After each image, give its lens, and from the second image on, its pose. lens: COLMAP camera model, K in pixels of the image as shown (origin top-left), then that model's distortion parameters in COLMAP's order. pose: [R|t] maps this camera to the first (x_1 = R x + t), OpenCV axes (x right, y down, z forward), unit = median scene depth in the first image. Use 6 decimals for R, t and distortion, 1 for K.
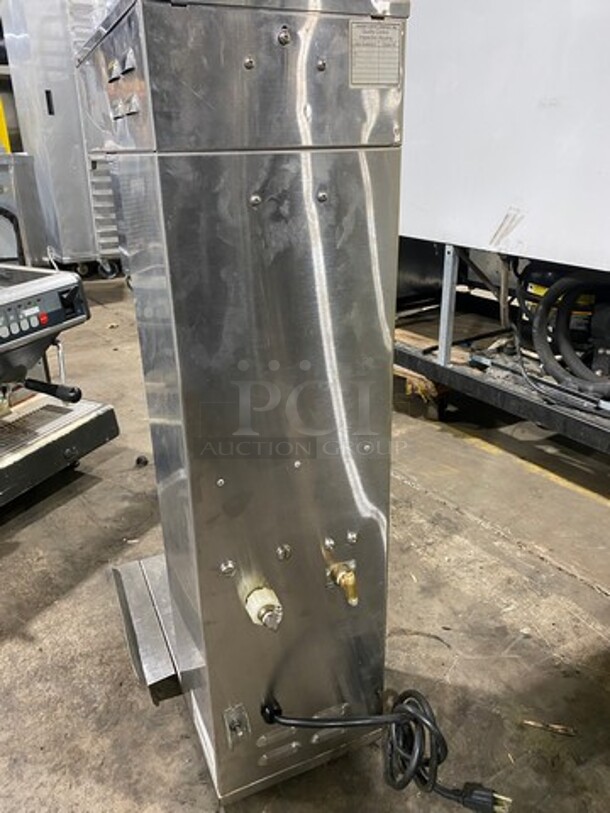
lens RADIAL K [[614.1, 0, 305.0], [0, 614.1, 406.5], [0, 0, 1]] dist [-0.000933, -0.004304]
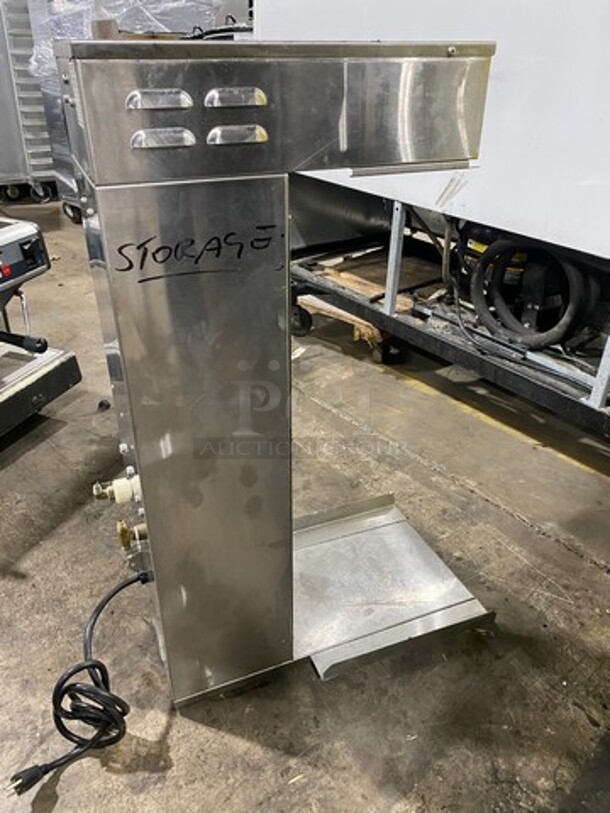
lens RADIAL K [[607.5, 0, 305.0], [0, 607.5, 406.5], [0, 0, 1]] dist [0.002713, -0.005646]
pose [[0.994565, -0.008539, 0.103764, -0.038706], [-0.004663, 0.991977, 0.126330, -0.047204], [-0.104010, -0.126128, 0.986546, -0.067462]]
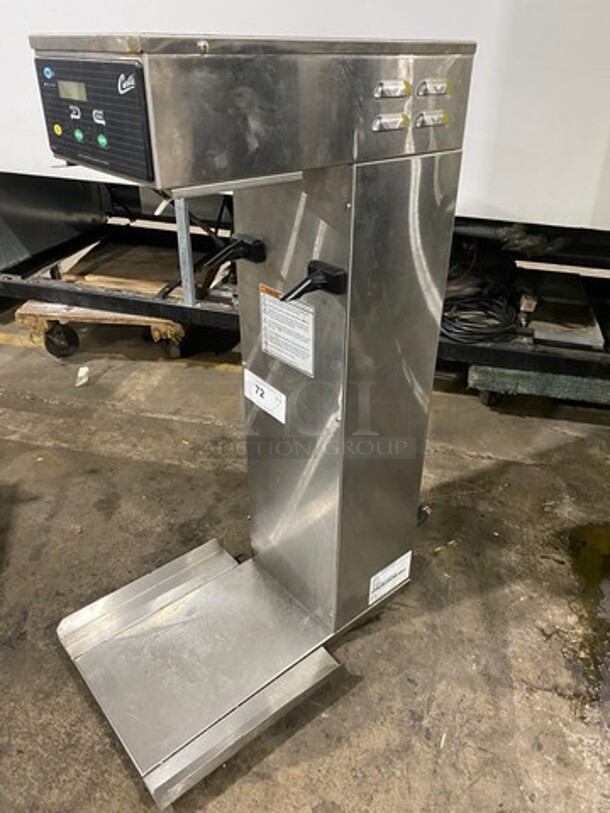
lens RADIAL K [[613.1, 0, 316.7], [0, 613.1, 397.2], [0, 0, 1]] dist [0.003954, 0.002786]
pose [[0.723627, -0.314794, 0.614222, -0.358717], [0.229170, 0.949028, 0.216396, -0.111372], [-0.651034, -0.015828, 0.758883, 0.072658]]
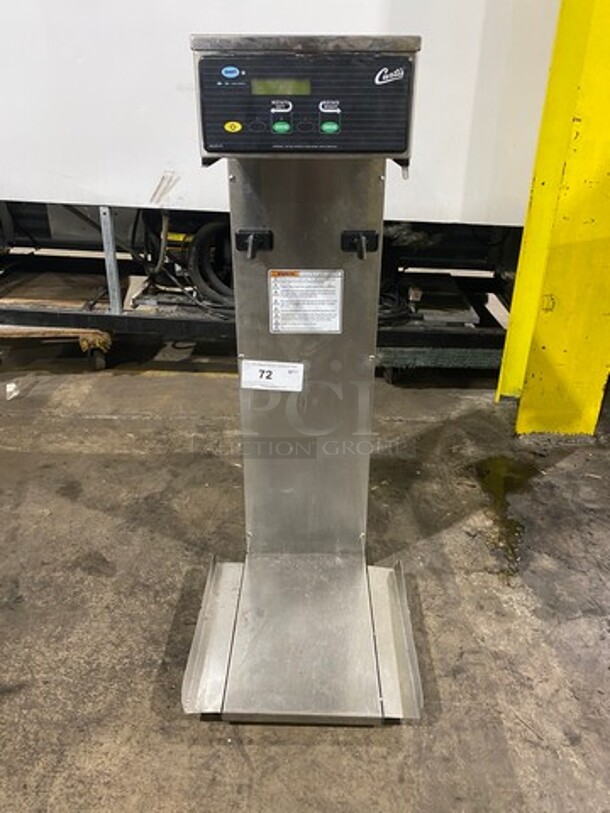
lens RADIAL K [[607.5, 0, 305.0], [0, 607.5, 406.5], [0, 0, 1]] dist [0.002713, -0.005646]
pose [[0.567219, -0.338336, 0.750860, -0.547220], [0.279385, 0.936704, 0.211022, -0.056250], [-0.774730, 0.090083, 0.625842, 0.058611]]
